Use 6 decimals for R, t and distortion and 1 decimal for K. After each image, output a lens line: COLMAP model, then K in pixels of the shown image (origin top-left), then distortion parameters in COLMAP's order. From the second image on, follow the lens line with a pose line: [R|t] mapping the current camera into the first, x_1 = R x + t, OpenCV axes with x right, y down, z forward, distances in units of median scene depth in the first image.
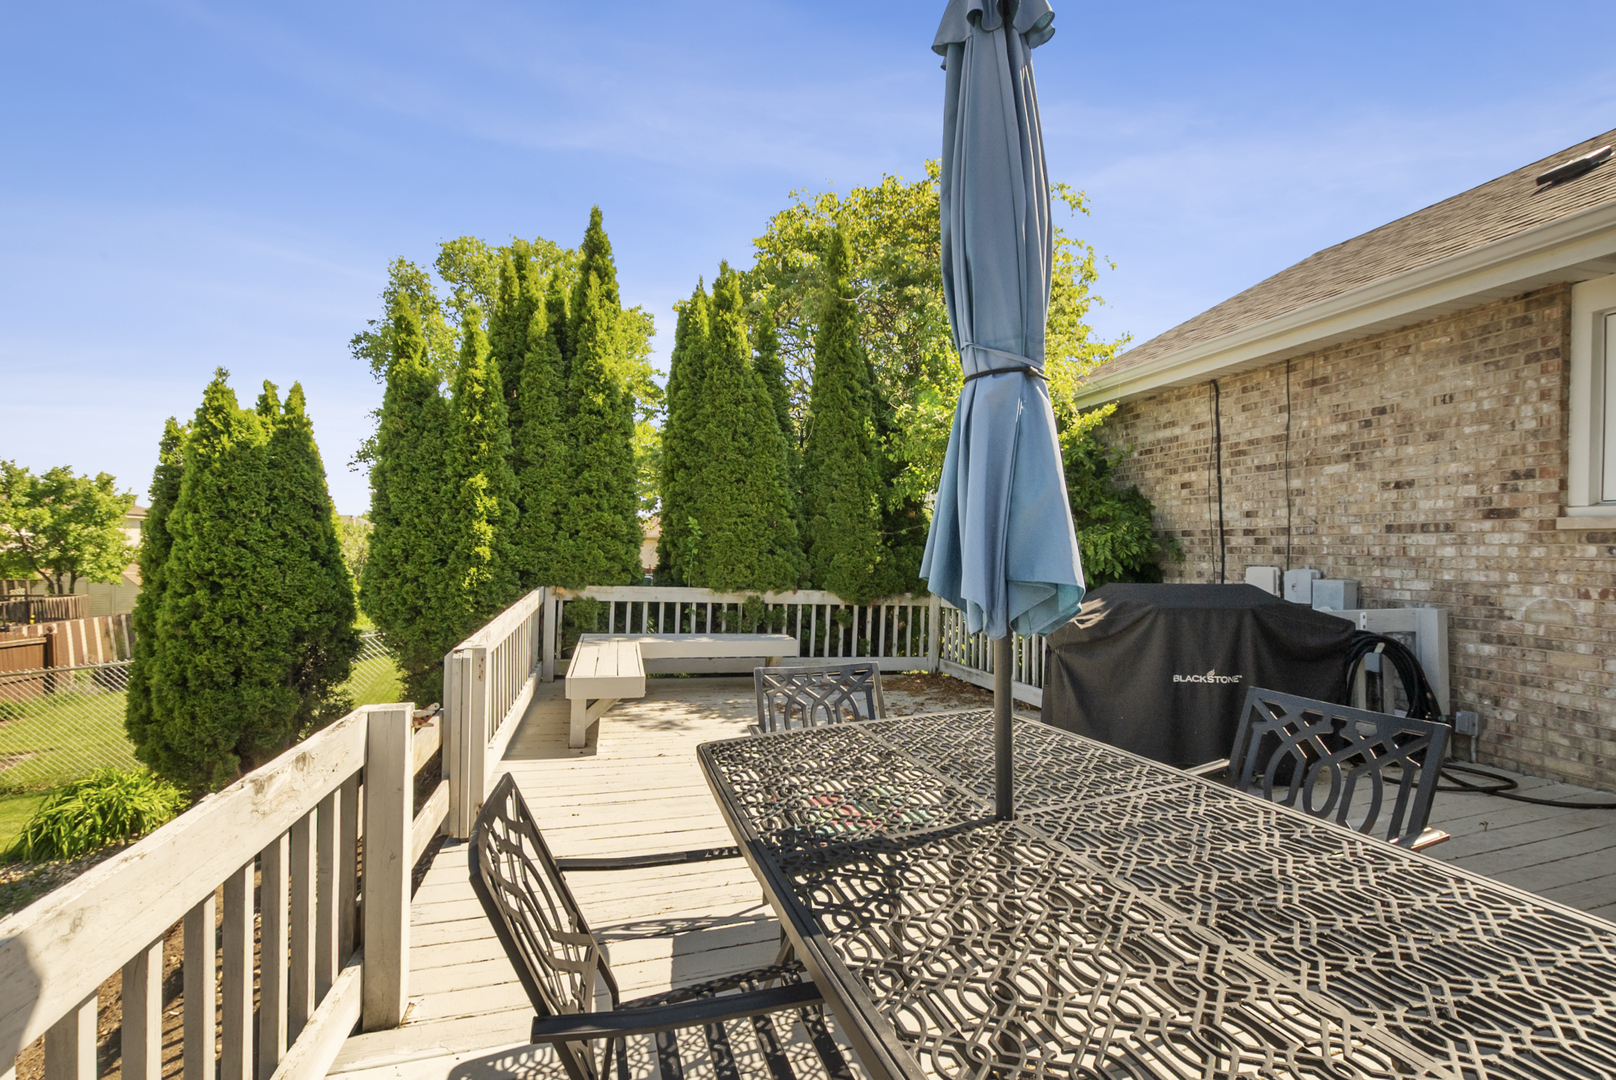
lens RADIAL K [[719.8, 0, 810.9], [0, 719.8, 554.0], [0, 0, 1]] dist [0.000098, 0.000296]
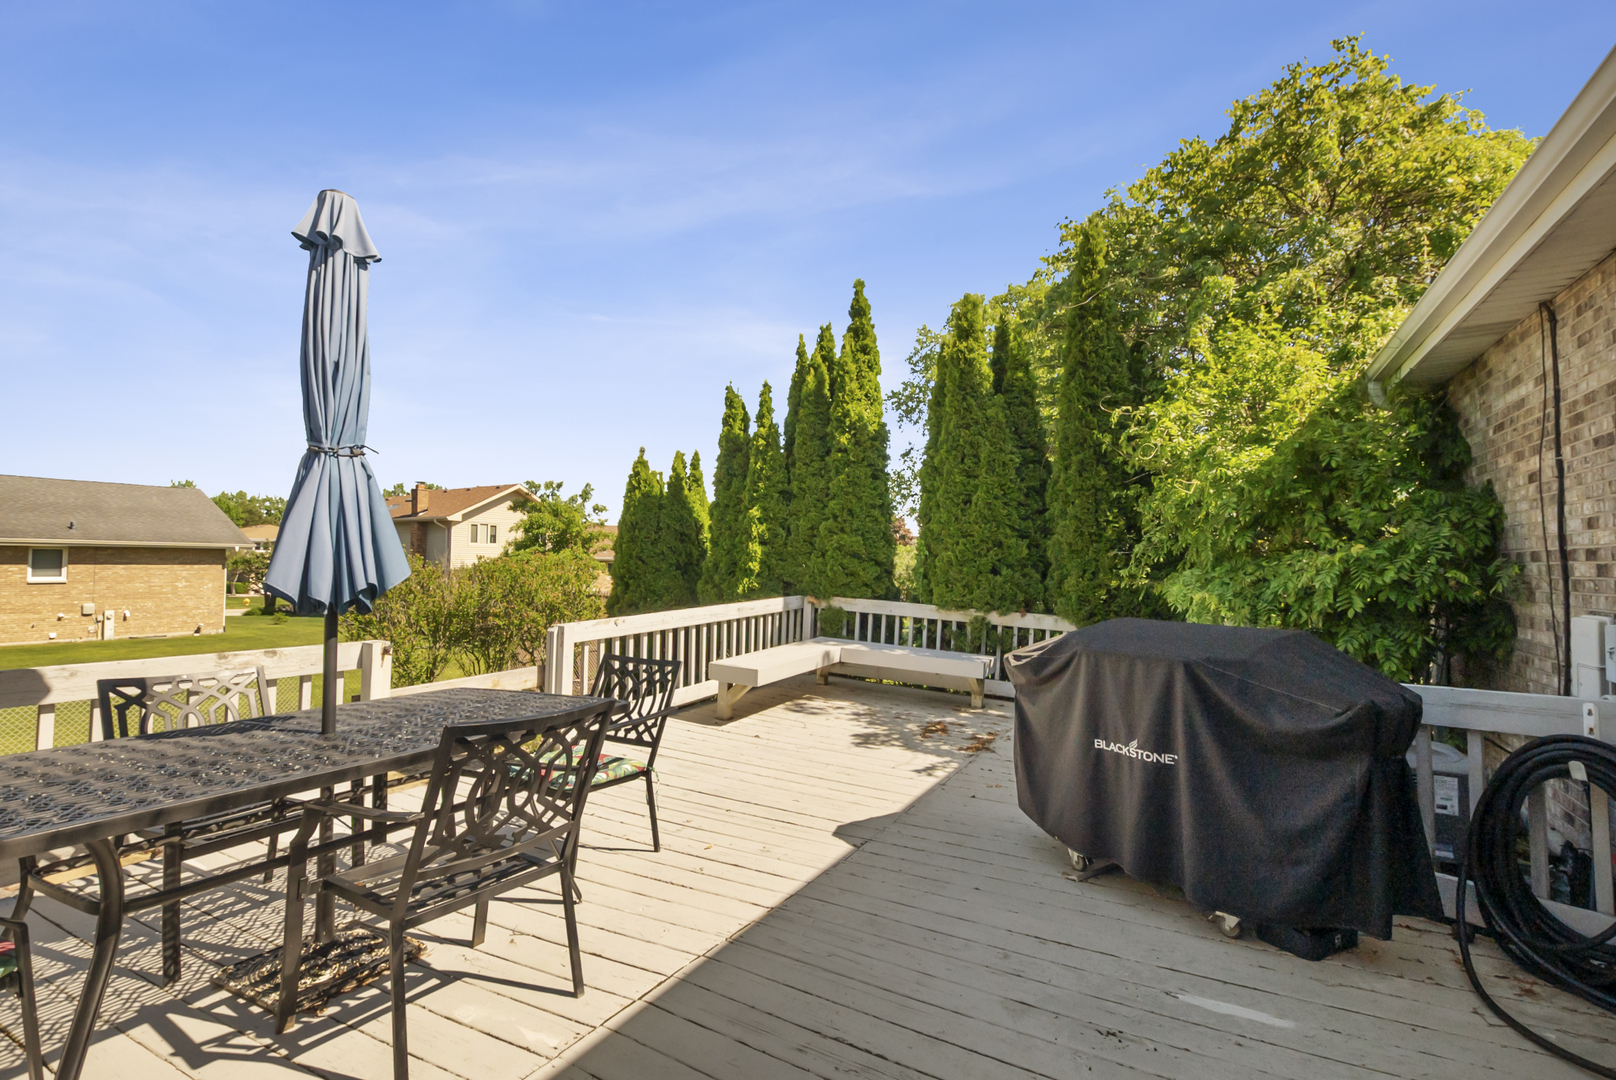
lens RADIAL K [[719.8, 0, 818.6], [0, 719.8, 524.0], [0, 0, 1]] dist [0.000098, 0.000296]
pose [[0.707148, -0.023924, -0.706661, 0.514141], [-0.026063, 0.997866, -0.059864, -0.003794], [0.706585, 0.060751, 0.705015, 0.145338]]
